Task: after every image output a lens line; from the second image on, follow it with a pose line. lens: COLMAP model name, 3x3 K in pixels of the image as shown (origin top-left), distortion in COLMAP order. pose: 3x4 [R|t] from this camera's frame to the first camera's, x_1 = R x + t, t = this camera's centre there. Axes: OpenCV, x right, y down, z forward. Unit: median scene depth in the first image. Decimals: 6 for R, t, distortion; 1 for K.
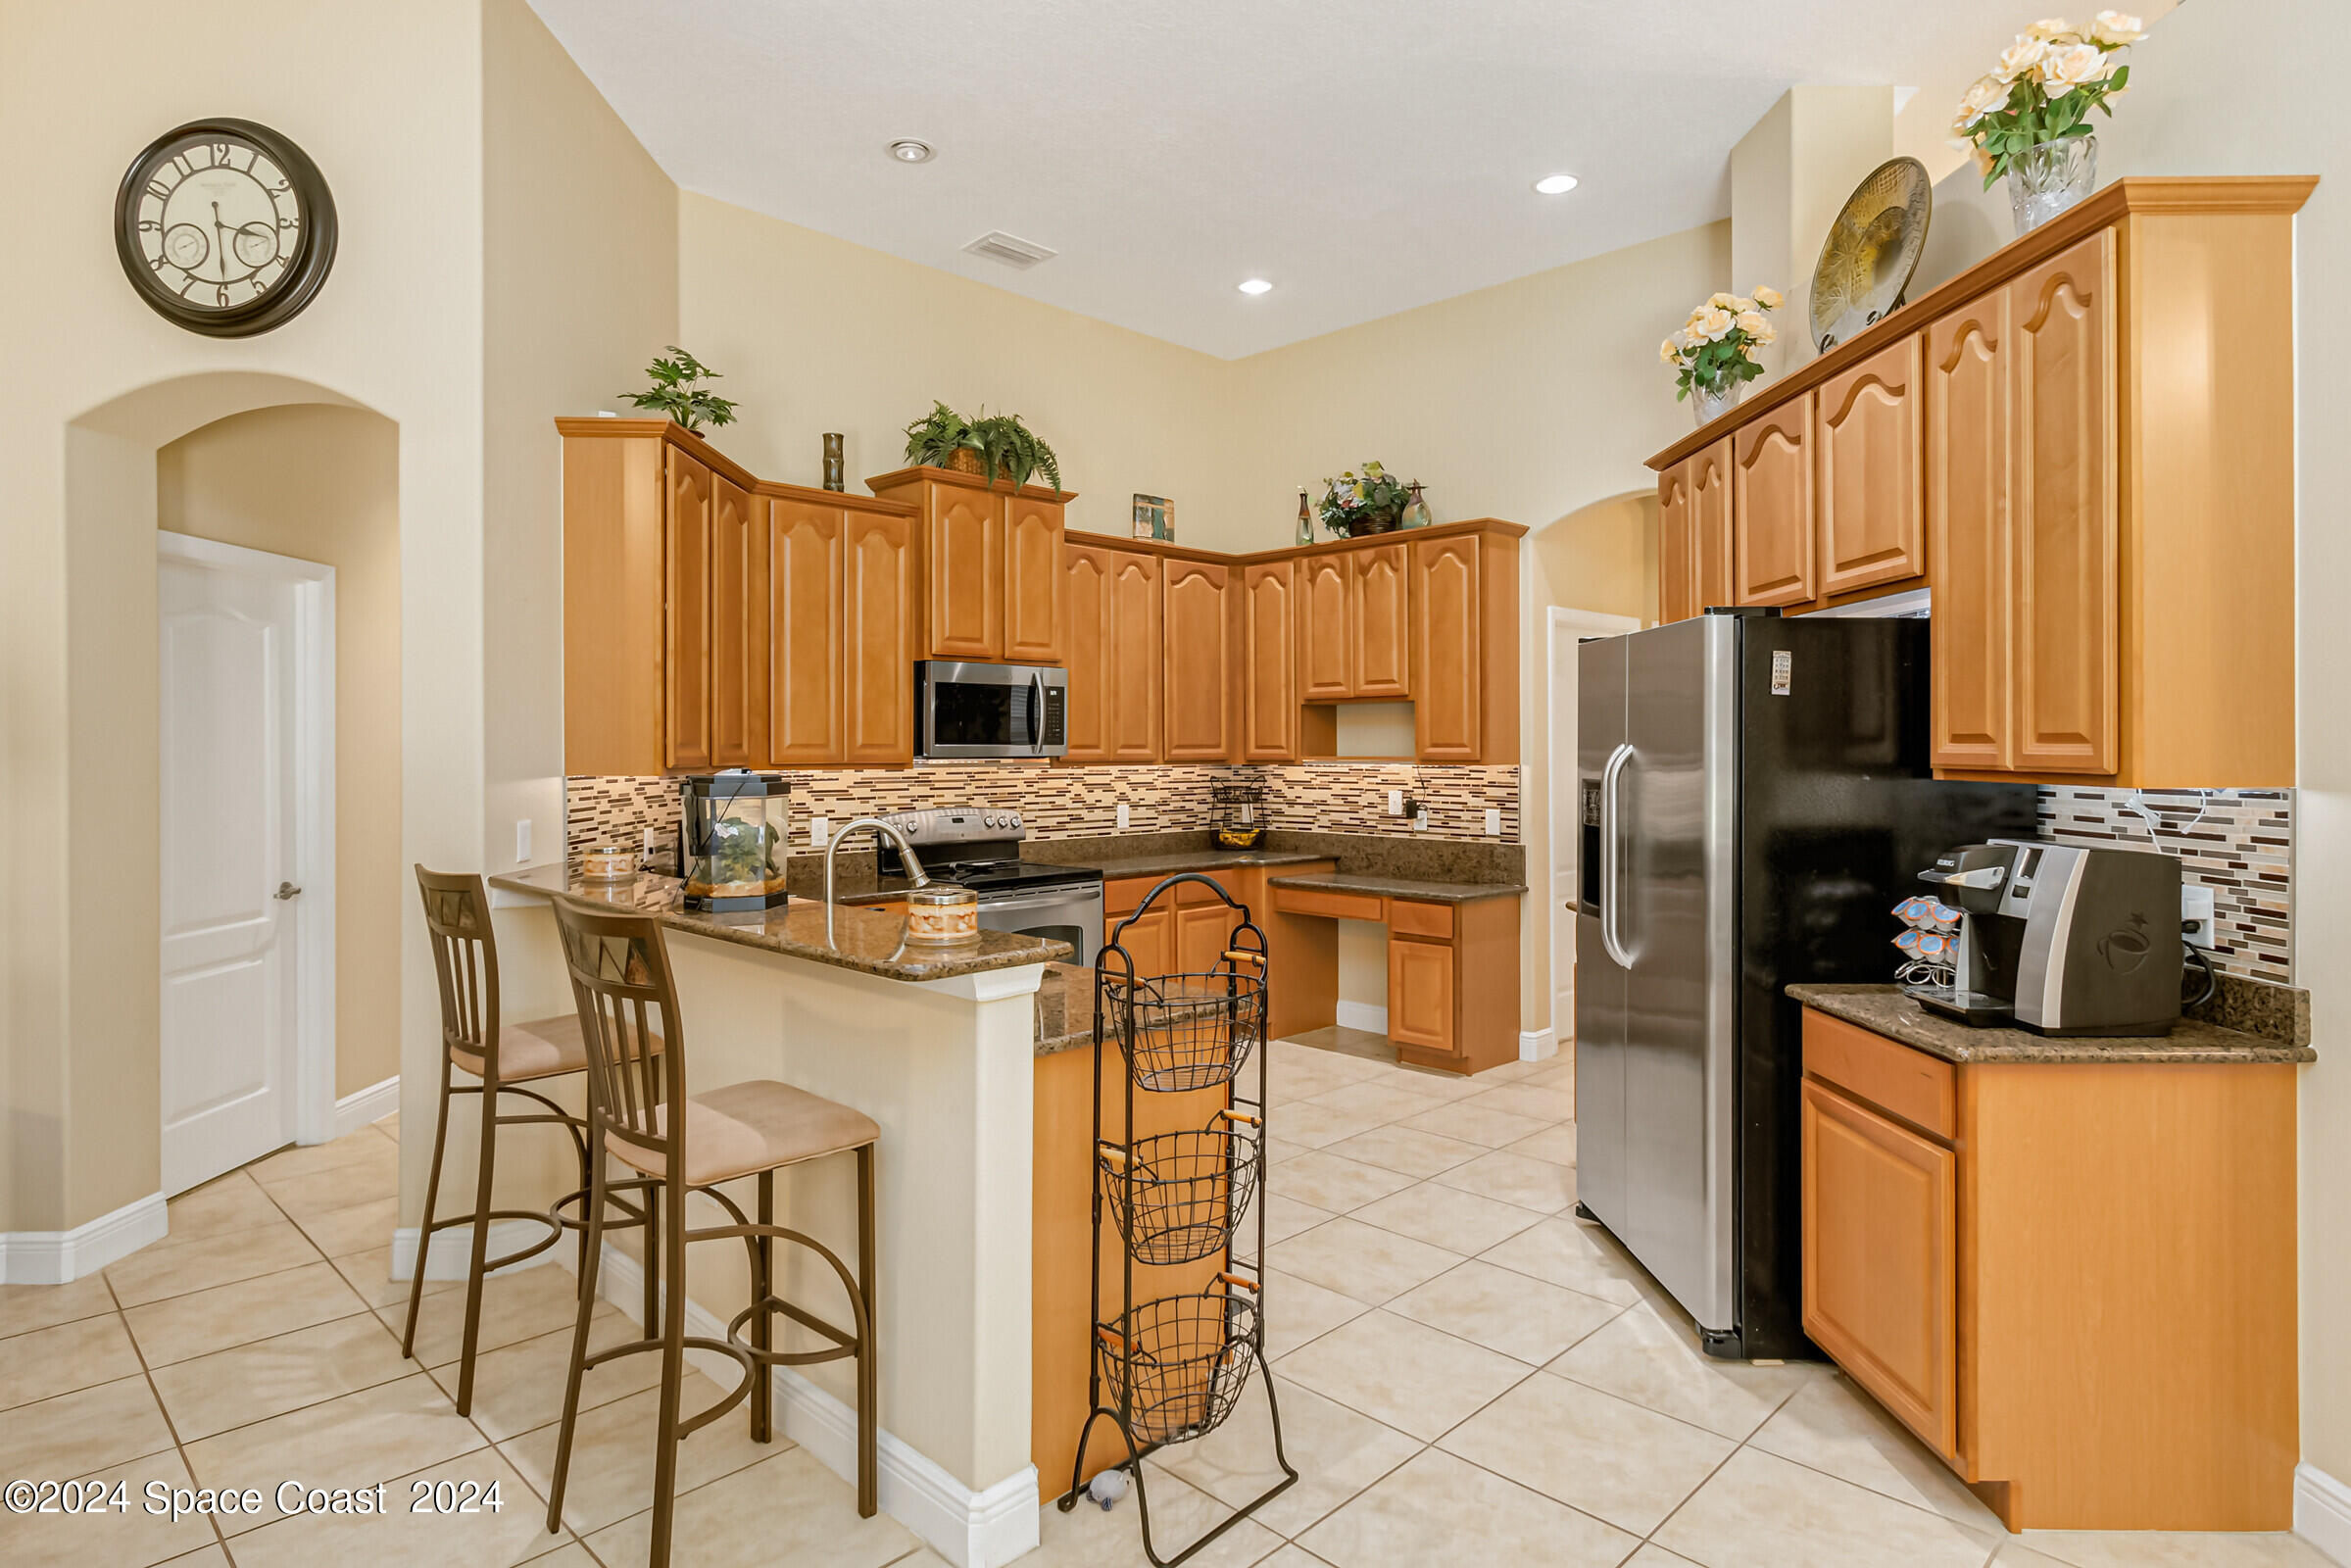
lens RADIAL K [[1262.9, 0, 1187.6], [0, 1262.9, 742.8], [0, 0, 1]] dist [0.005202, 0.001162]
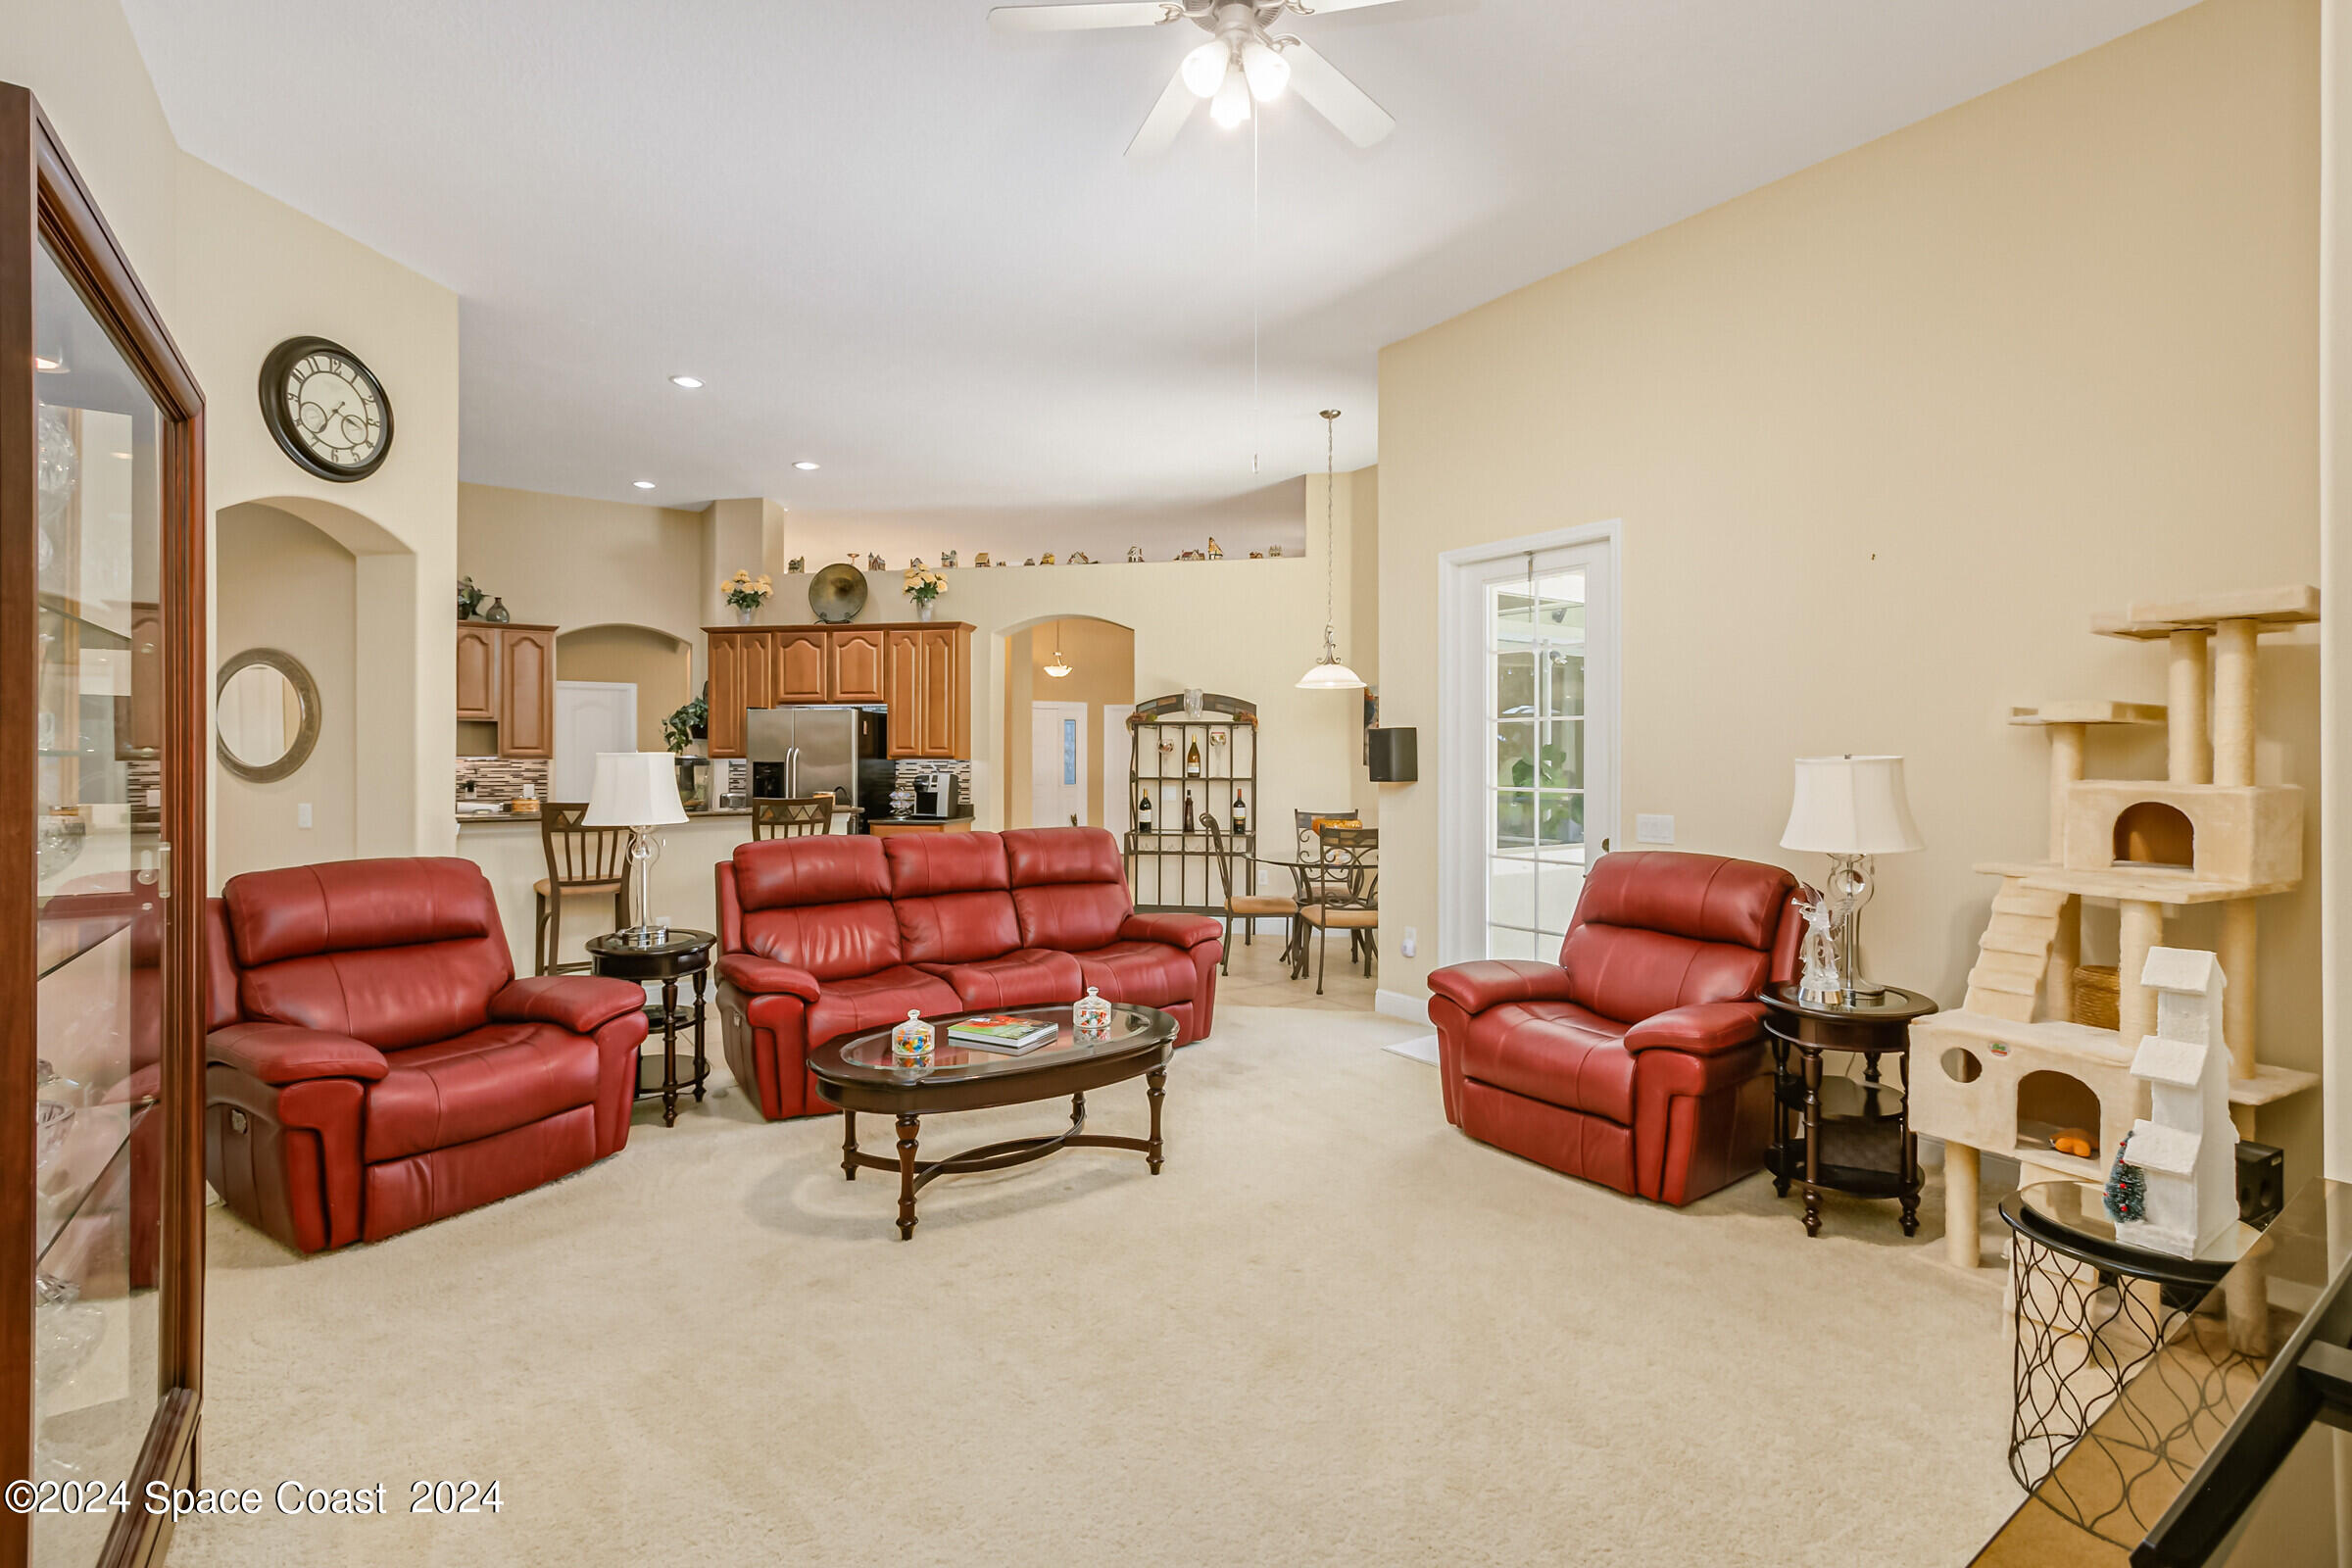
lens RADIAL K [[1103.1, 0, 1163.2], [0, 1103.1, 744.3], [0, 0, 1]] dist [0.004342, 0.000246]
pose [[0.174894, 0.008964, 0.984546, -1.121565], [-0.005613, 0.999951, -0.008107, 0.004335], [-0.984571, -0.004109, 0.174936, -0.141800]]
